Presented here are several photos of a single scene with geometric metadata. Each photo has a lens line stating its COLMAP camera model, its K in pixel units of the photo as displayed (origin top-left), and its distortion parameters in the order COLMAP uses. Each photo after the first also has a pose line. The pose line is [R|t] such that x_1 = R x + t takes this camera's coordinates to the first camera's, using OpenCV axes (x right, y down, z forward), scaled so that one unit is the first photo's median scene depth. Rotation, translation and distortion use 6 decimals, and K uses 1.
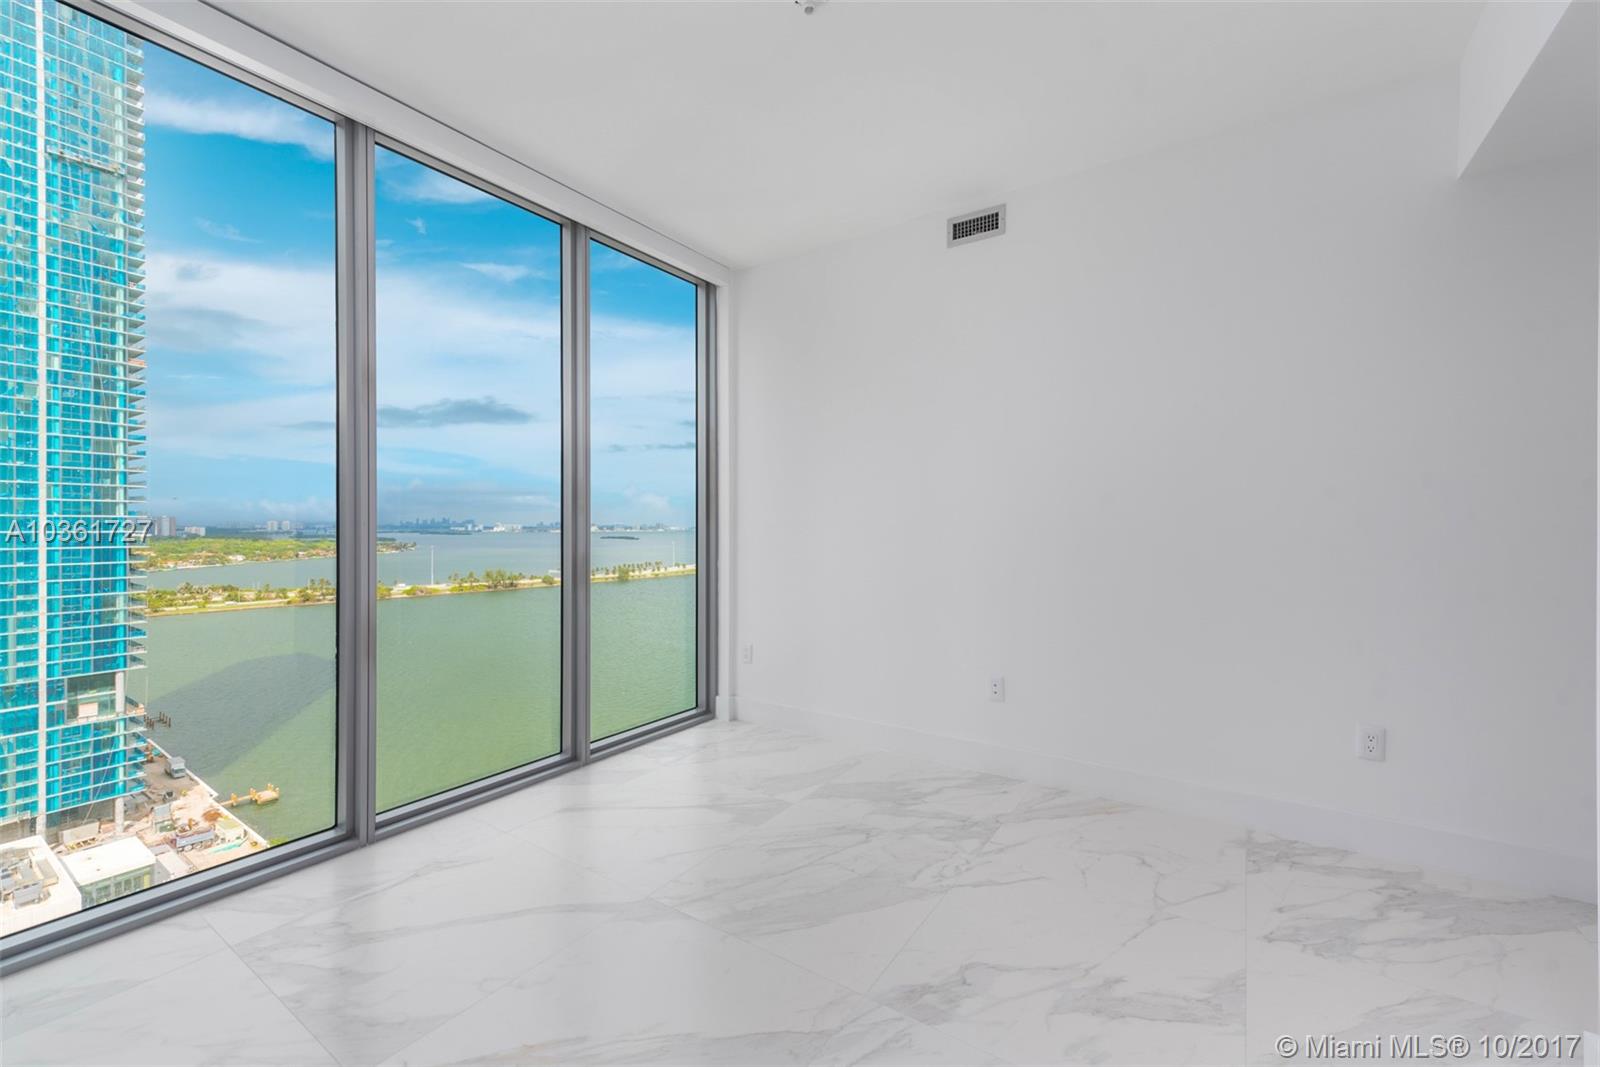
lens RADIAL K [[635.7, 0, 813.9], [0, 635.7, 526.3], [0, 0, 1]] dist [0.001329, -0.000088]
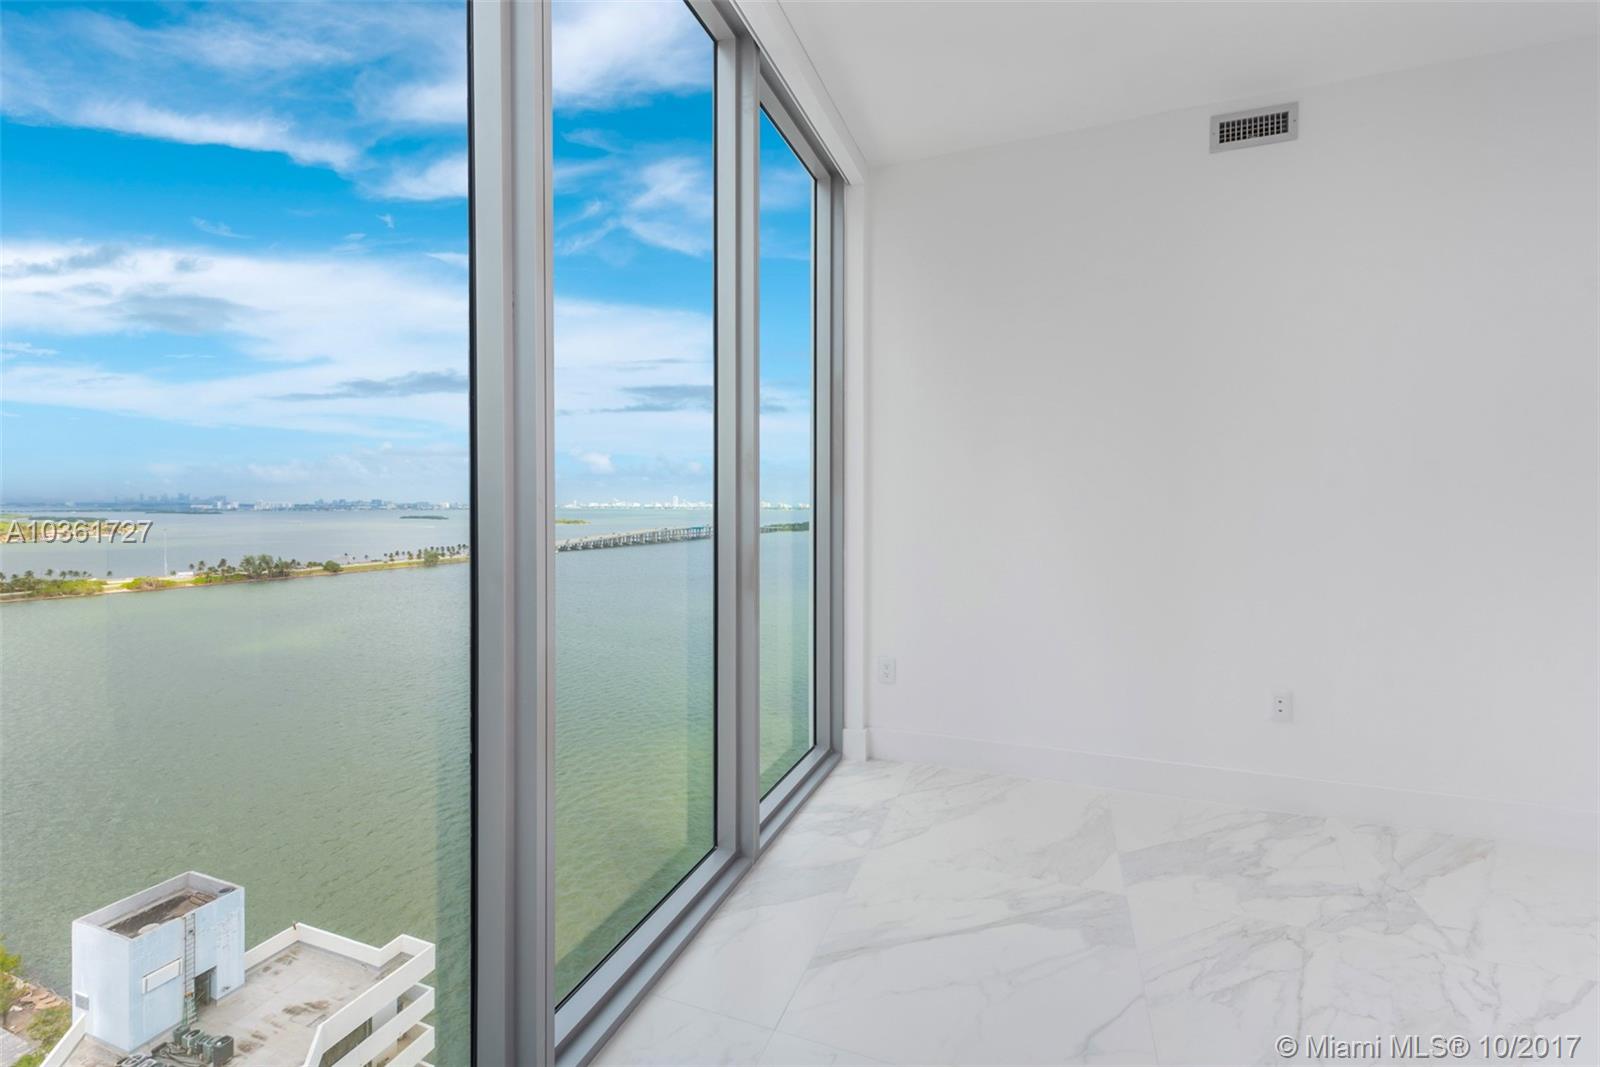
lens RADIAL K [[644.9, 0, 823.9], [0, 644.9, 512.4], [0, 0, 1]] dist [-0.000470, -0.000555]
pose [[0.971305, -0.001894, 0.237828, -0.459280], [-0.000060, 0.999966, 0.008206, 0.003584], [-0.237836, -0.007985, 0.971273, 0.337894]]
